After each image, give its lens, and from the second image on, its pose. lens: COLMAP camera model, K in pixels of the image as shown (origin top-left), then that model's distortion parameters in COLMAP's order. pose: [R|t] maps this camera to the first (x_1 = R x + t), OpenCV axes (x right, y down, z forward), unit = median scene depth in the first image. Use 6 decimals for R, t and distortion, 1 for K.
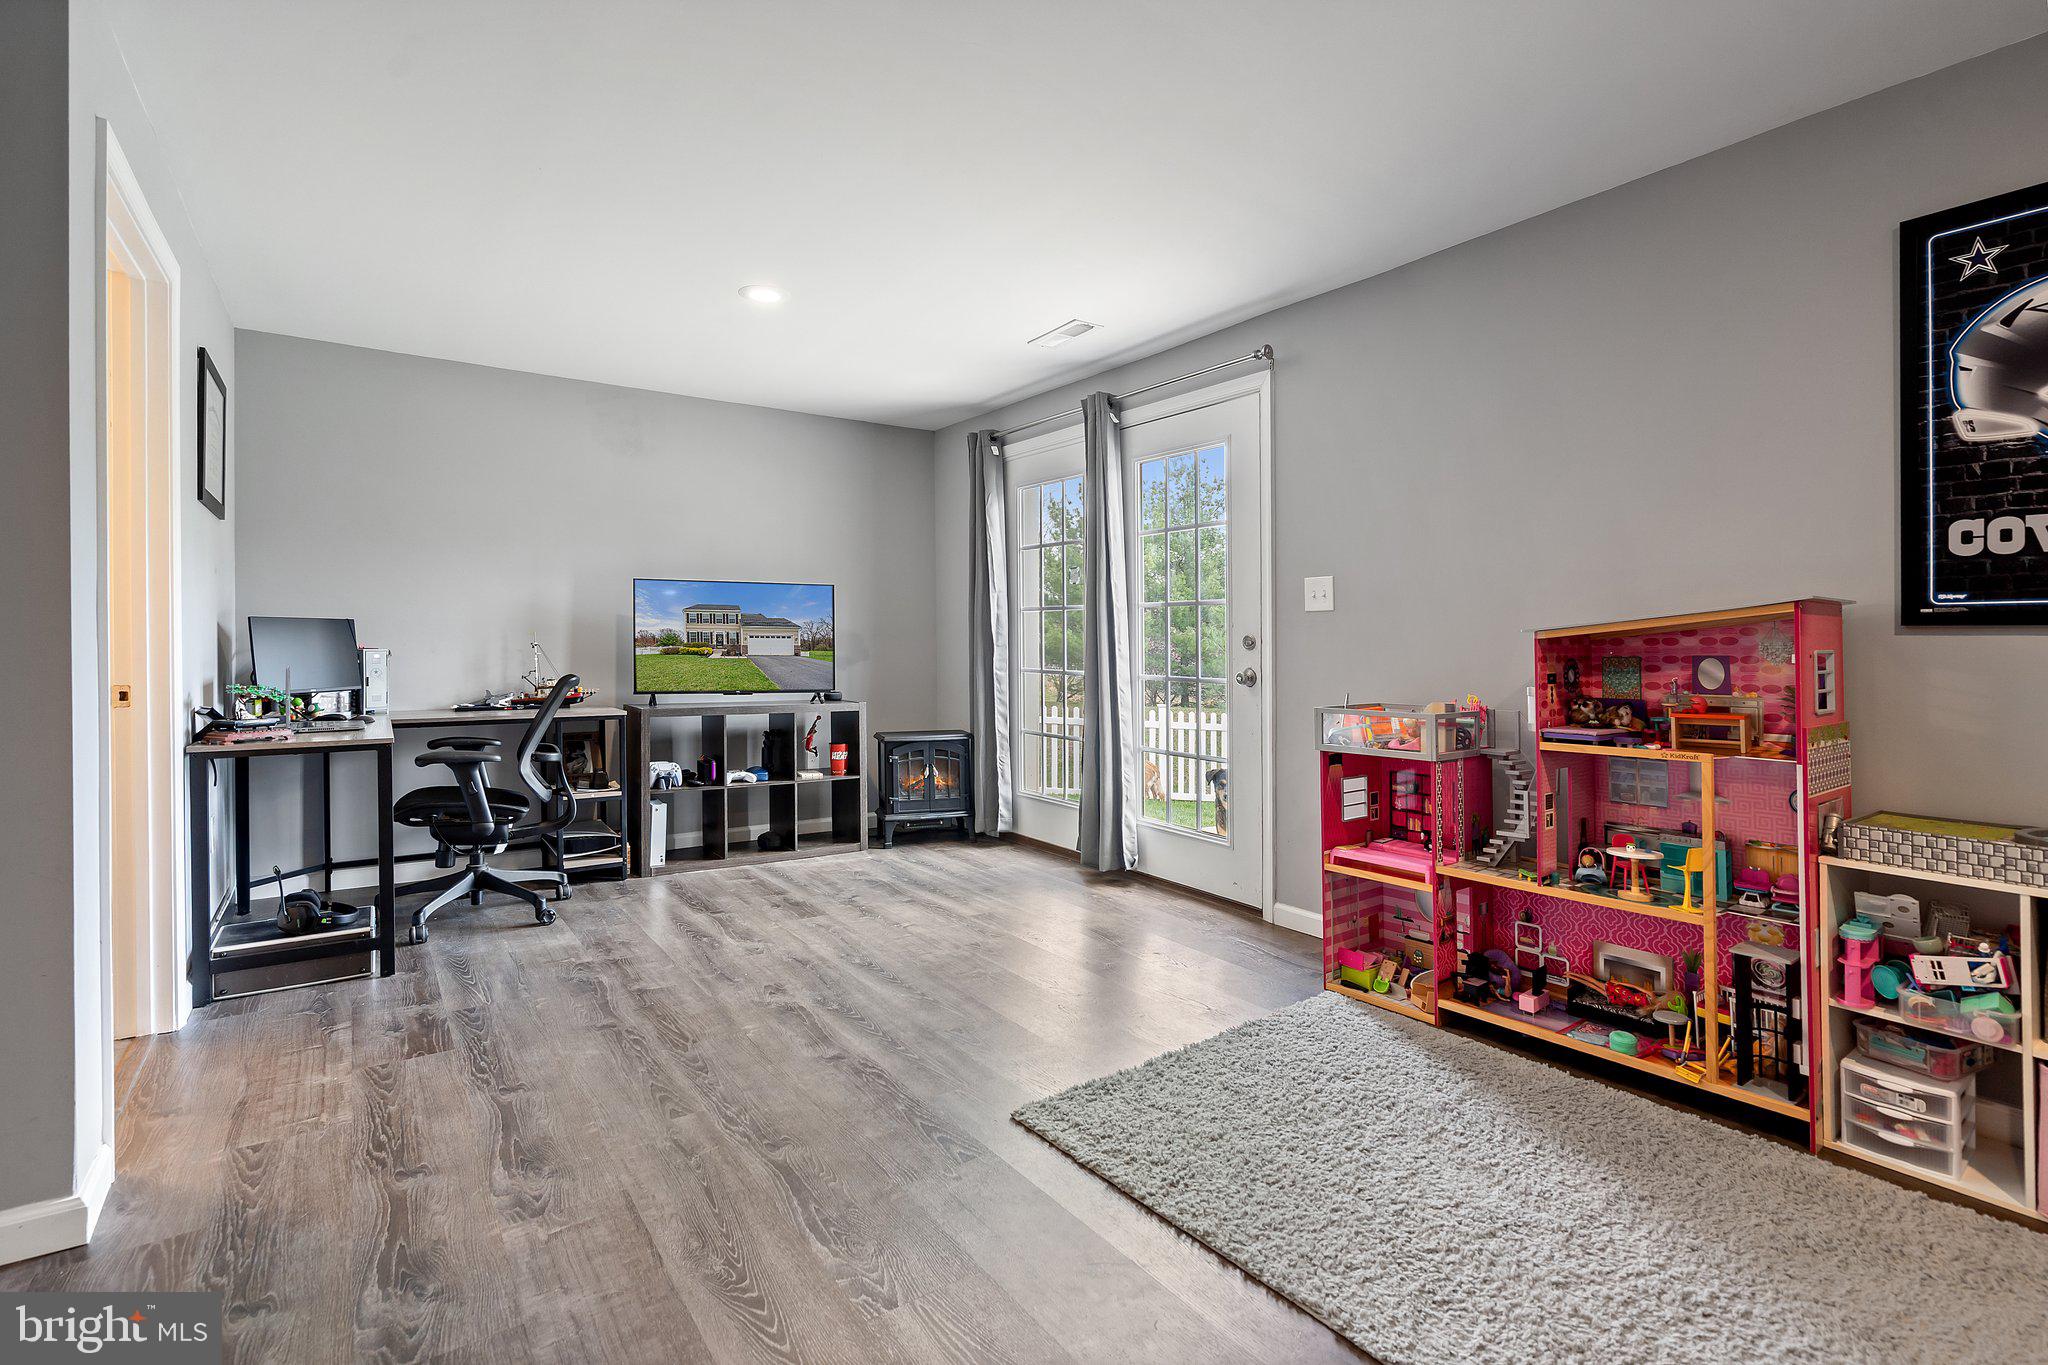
lens RADIAL K [[952.3, 0, 1023.8], [0, 952.3, 688.5], [0, 0, 1]] dist [-0.001546, -0.000127]
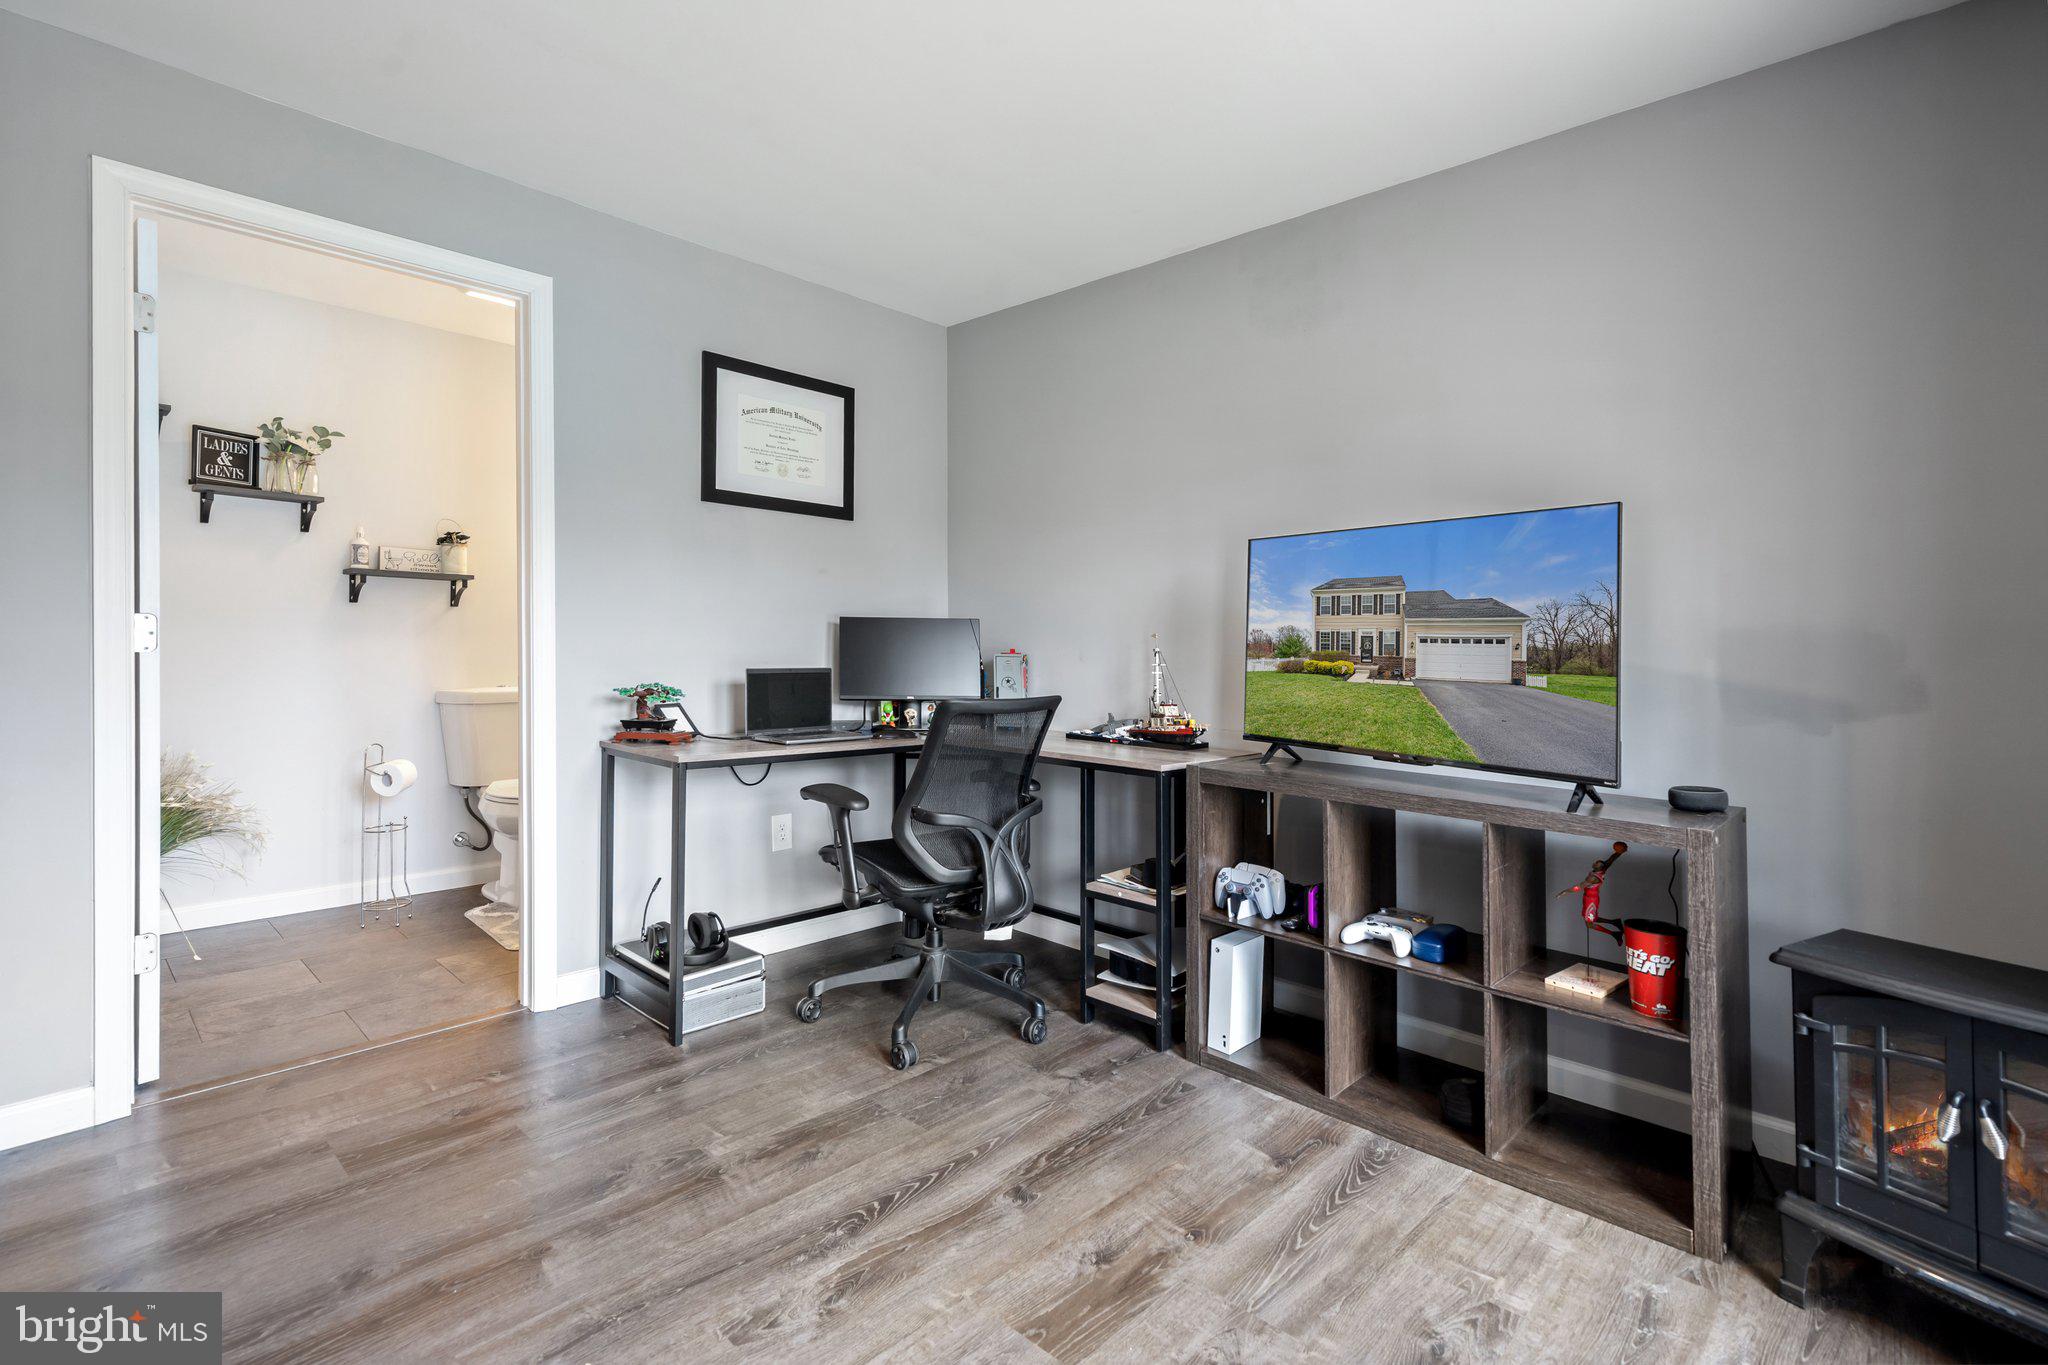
lens RADIAL K [[952.3, 0, 1014.7], [0, 952.3, 632.1], [0, 0, 1]] dist [-0.001546, -0.000127]
pose [[0.191273, -0.013918, -0.981438, 0.157781], [-0.064796, 0.997539, -0.026774, -0.039868], [0.979396, 0.068714, 0.189900, 0.864545]]
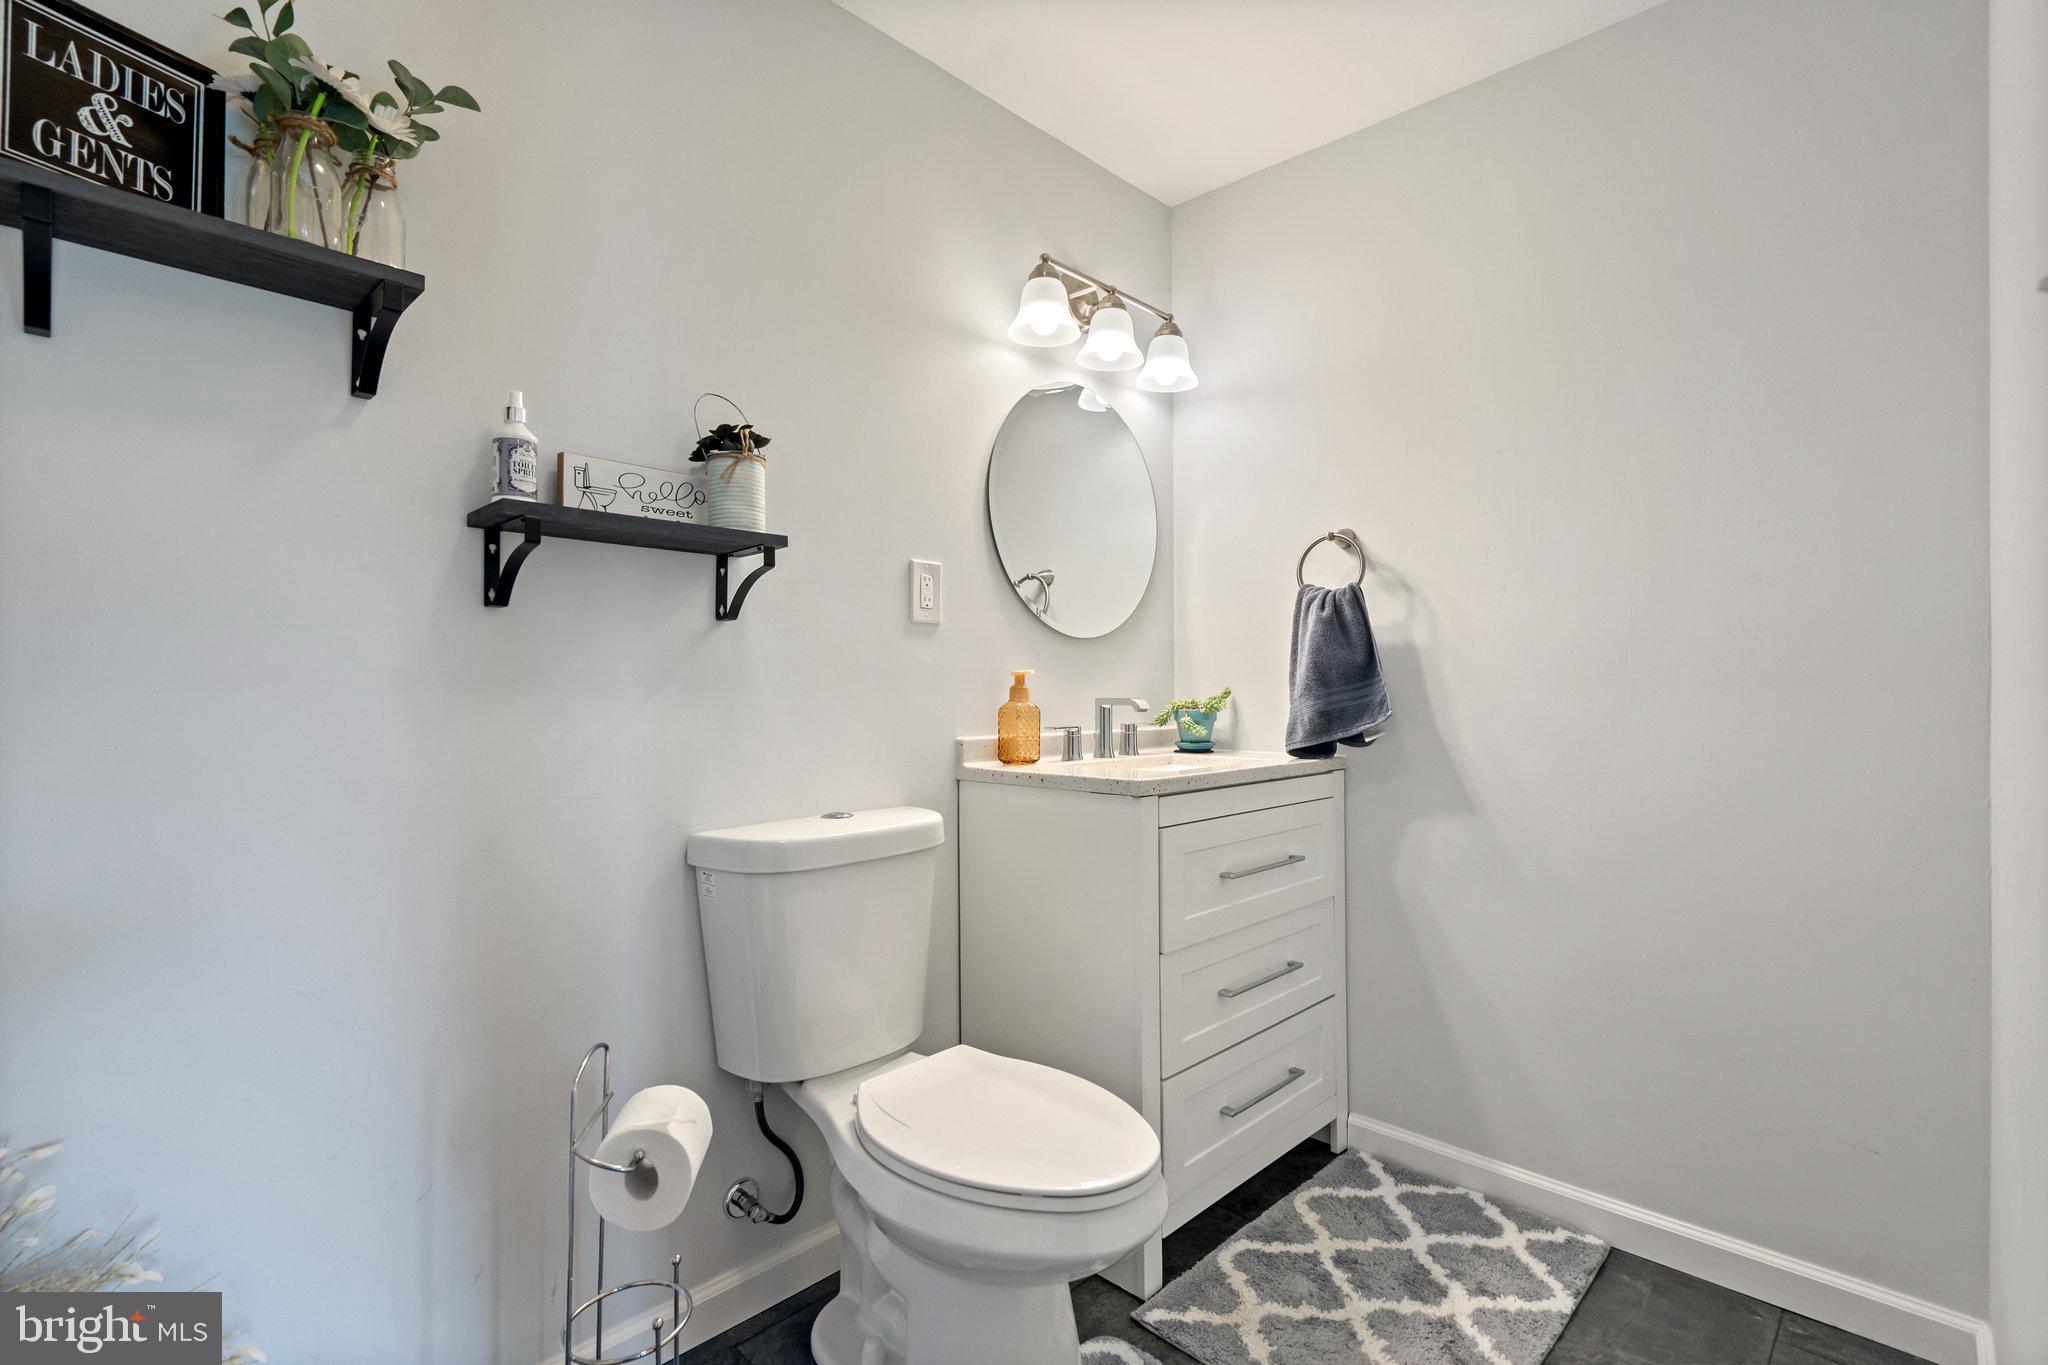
lens RADIAL K [[952.3, 0, 1005.6], [0, 952.3, 650.2], [0, 0, 1]] dist [-0.001546, -0.000127]
pose [[0.166122, -0.036333, -0.985436, -0.572354], [-0.048997, 0.997783, -0.045048, -0.029555], [0.984887, 0.055767, 0.163974, 0.502976]]
